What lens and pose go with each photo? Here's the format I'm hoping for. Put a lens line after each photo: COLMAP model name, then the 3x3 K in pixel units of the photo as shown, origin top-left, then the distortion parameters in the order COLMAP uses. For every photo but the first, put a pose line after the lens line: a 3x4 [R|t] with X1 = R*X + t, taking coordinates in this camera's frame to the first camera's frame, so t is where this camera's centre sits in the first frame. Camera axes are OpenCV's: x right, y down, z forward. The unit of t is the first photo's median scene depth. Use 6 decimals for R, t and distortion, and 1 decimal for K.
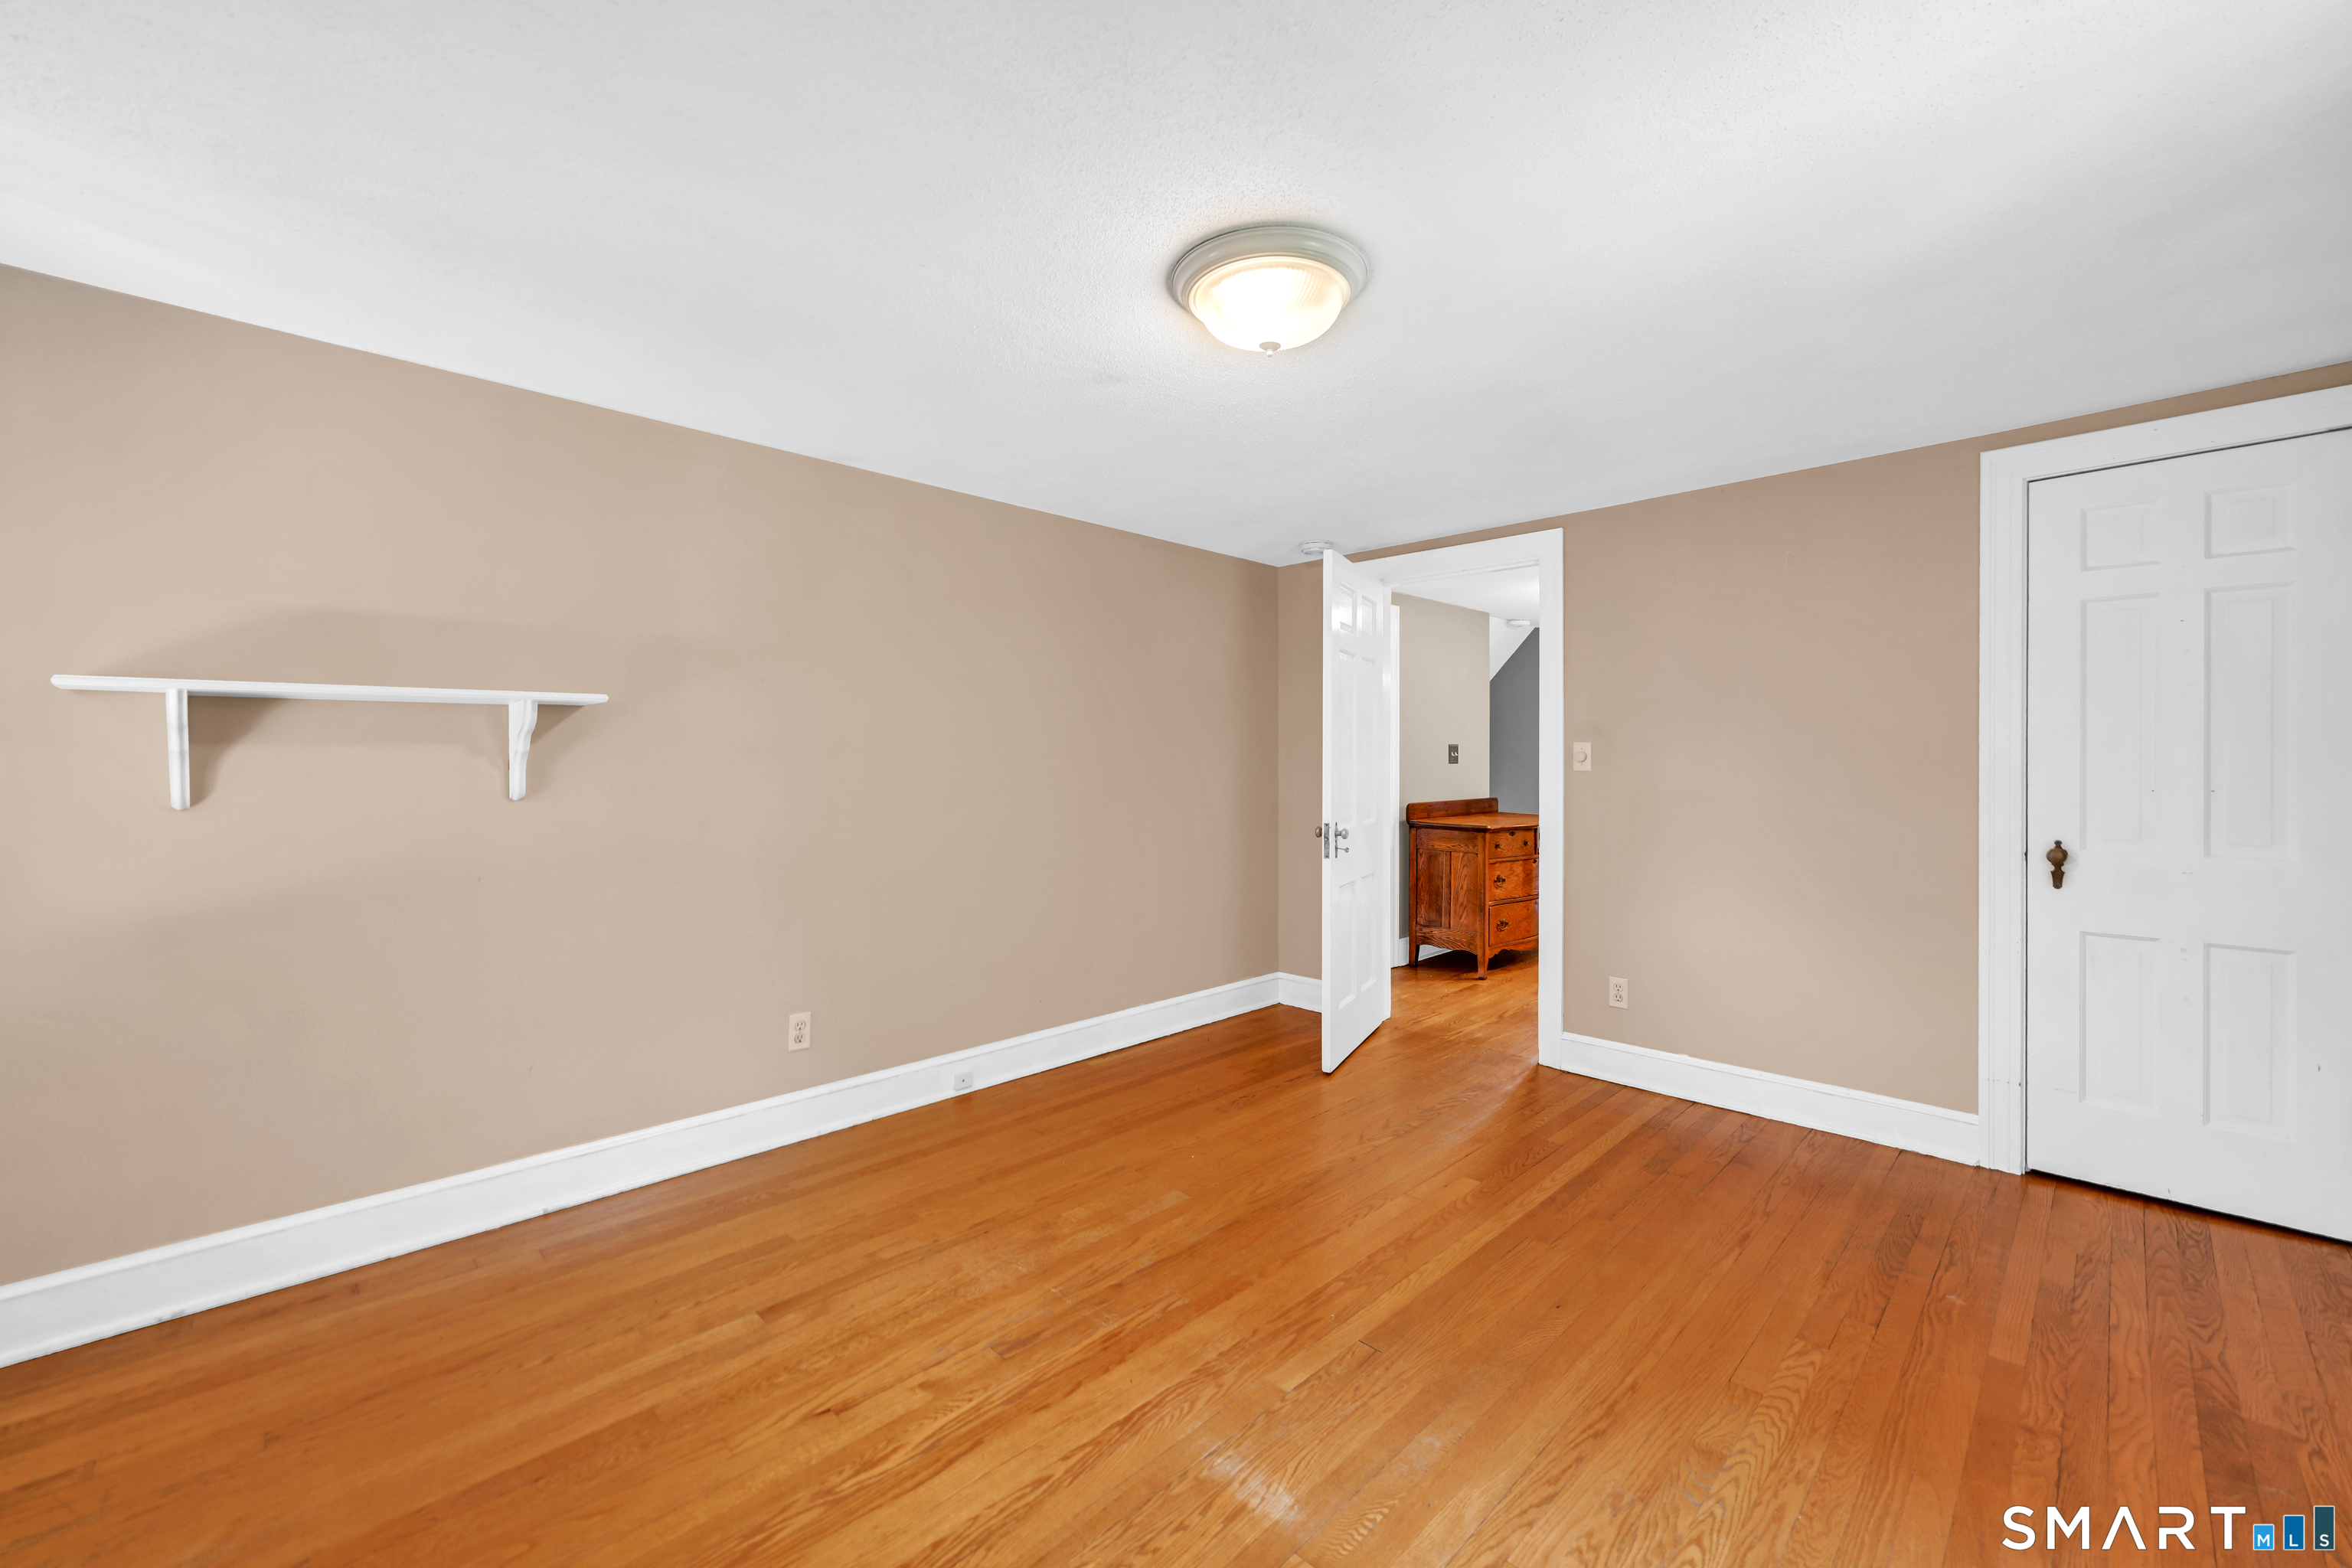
lens RADIAL K [[934.5, 0, 1174.2], [0, 934.5, 777.4], [0, 0, 1]] dist [-0.000895, -0.000455]
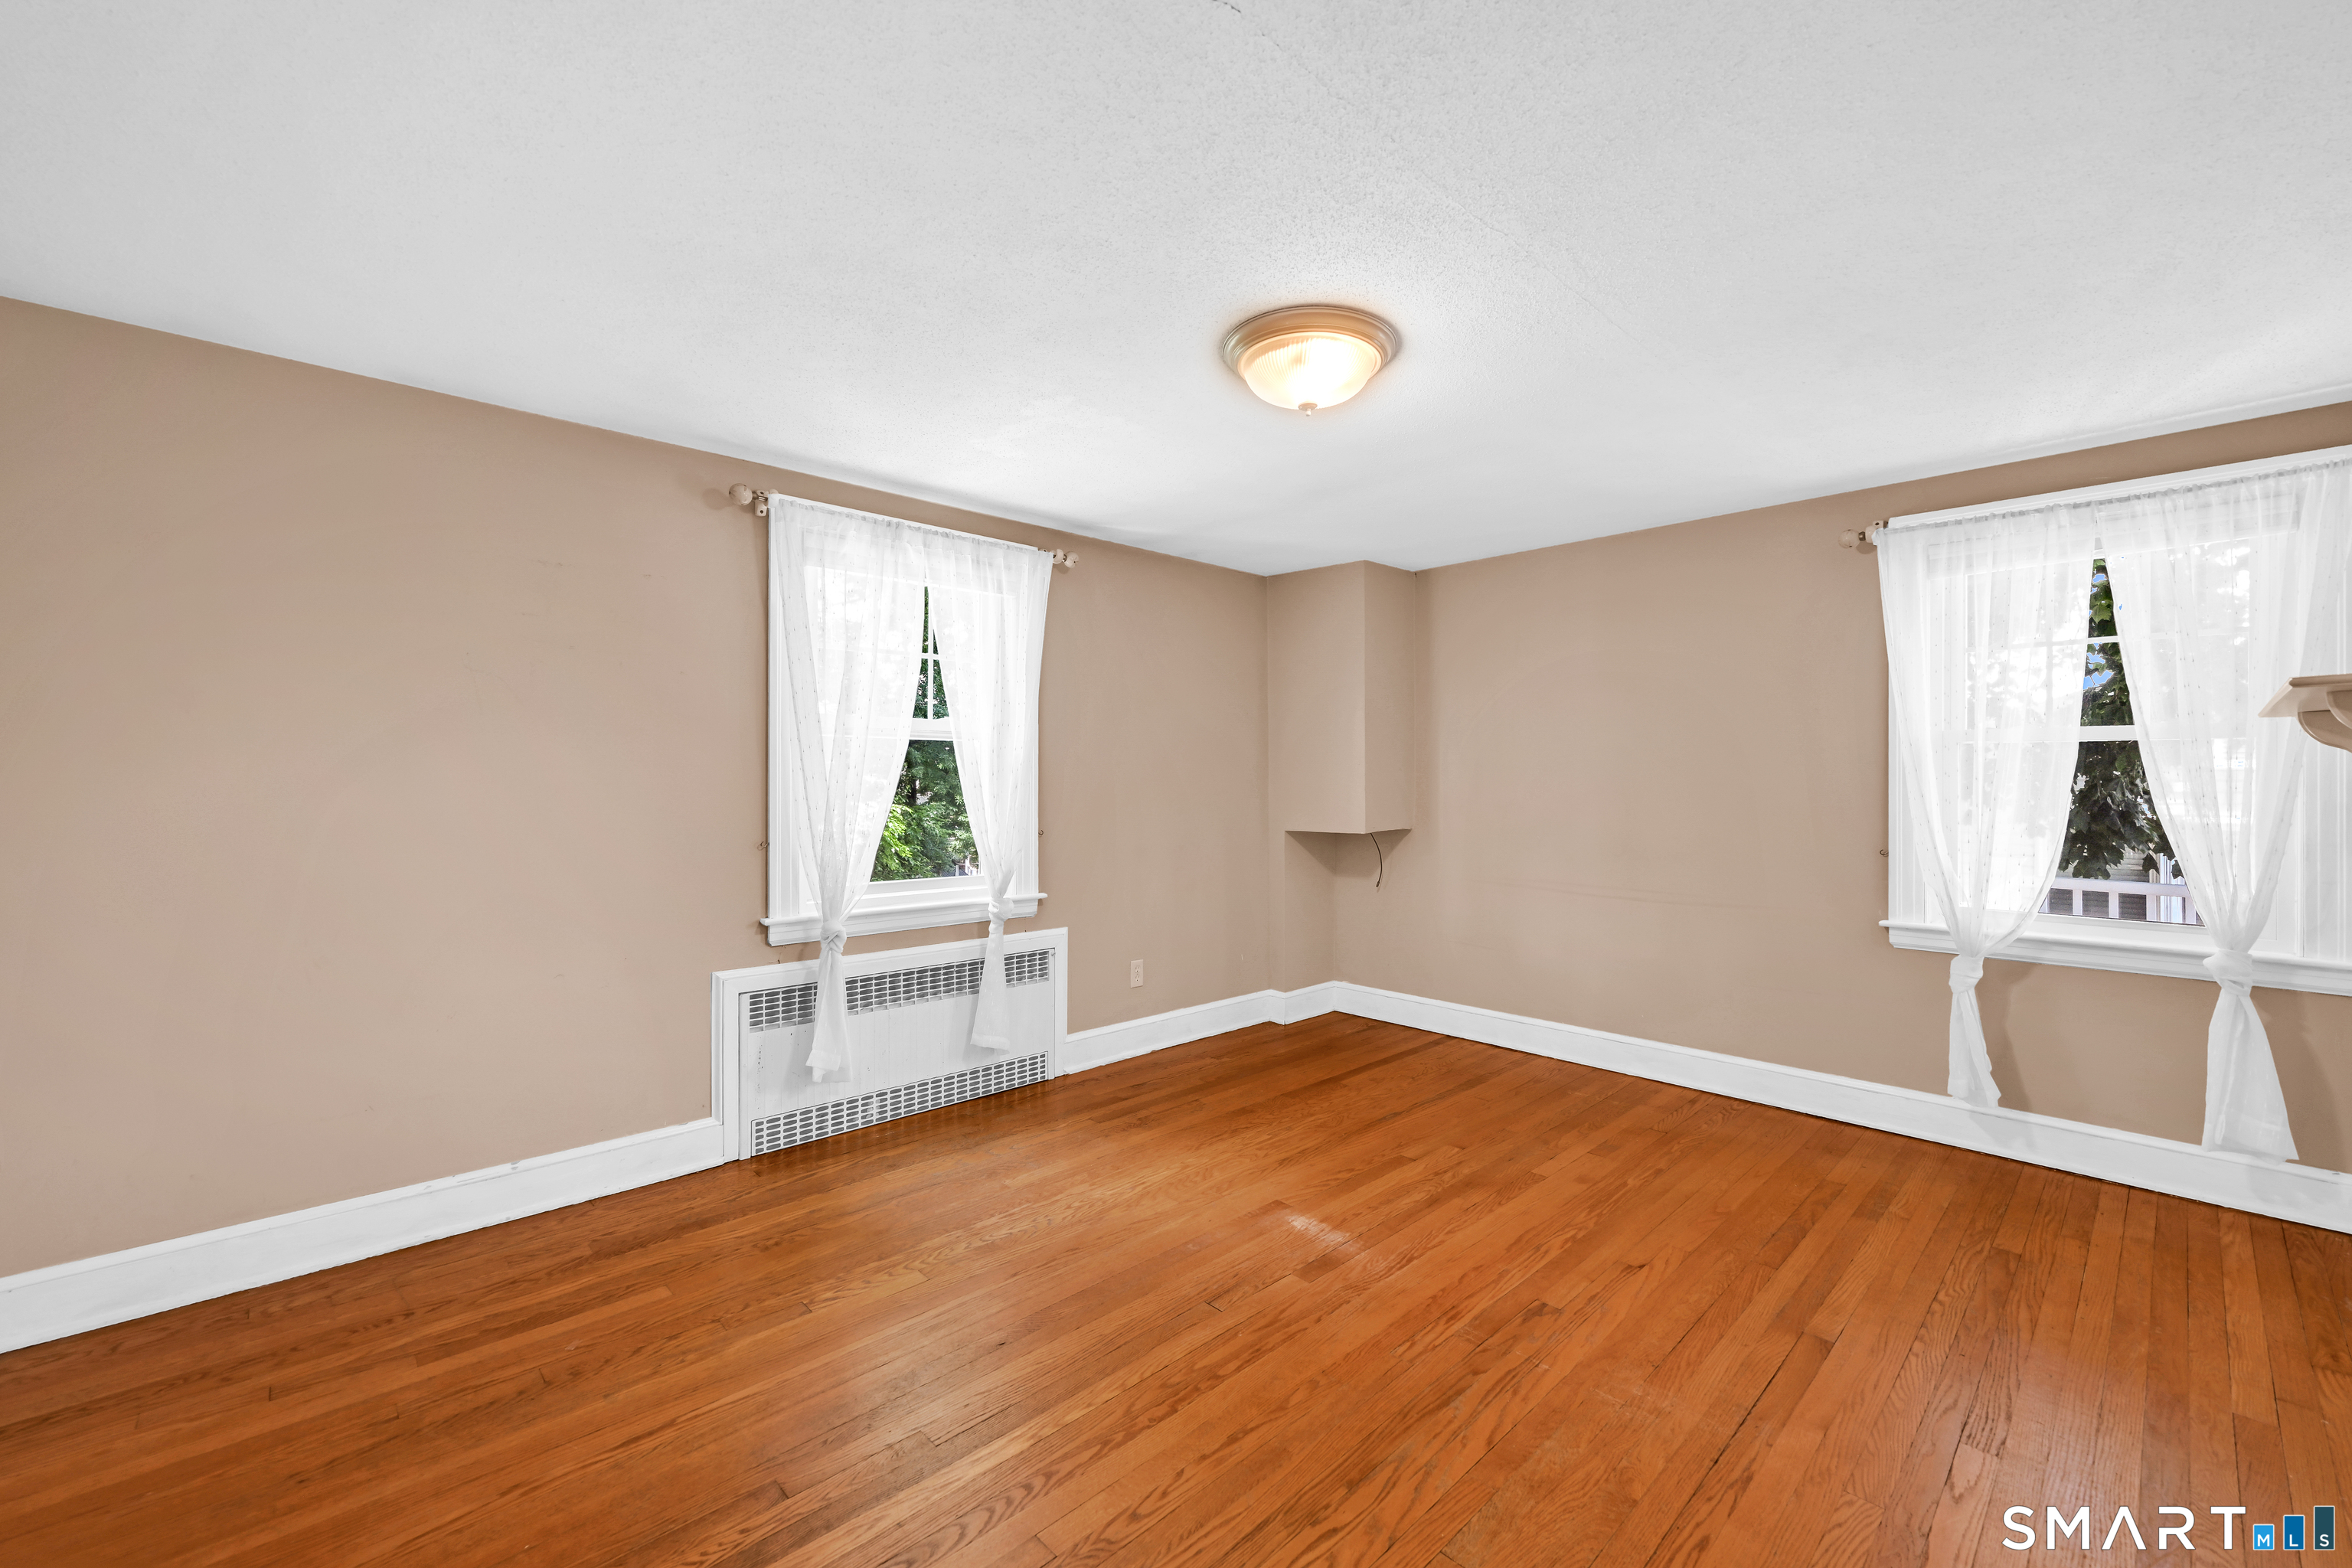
lens RADIAL K [[934.5, 0, 1177.9], [0, 934.5, 782.5], [0, 0, 1]] dist [-0.000895, -0.000455]
pose [[-0.999174, -0.002828, 0.040534, 0.201693], [-0.002143, 0.999854, 0.016950, -0.028003], [-0.040576, 0.016849, -0.999034, 2.028529]]
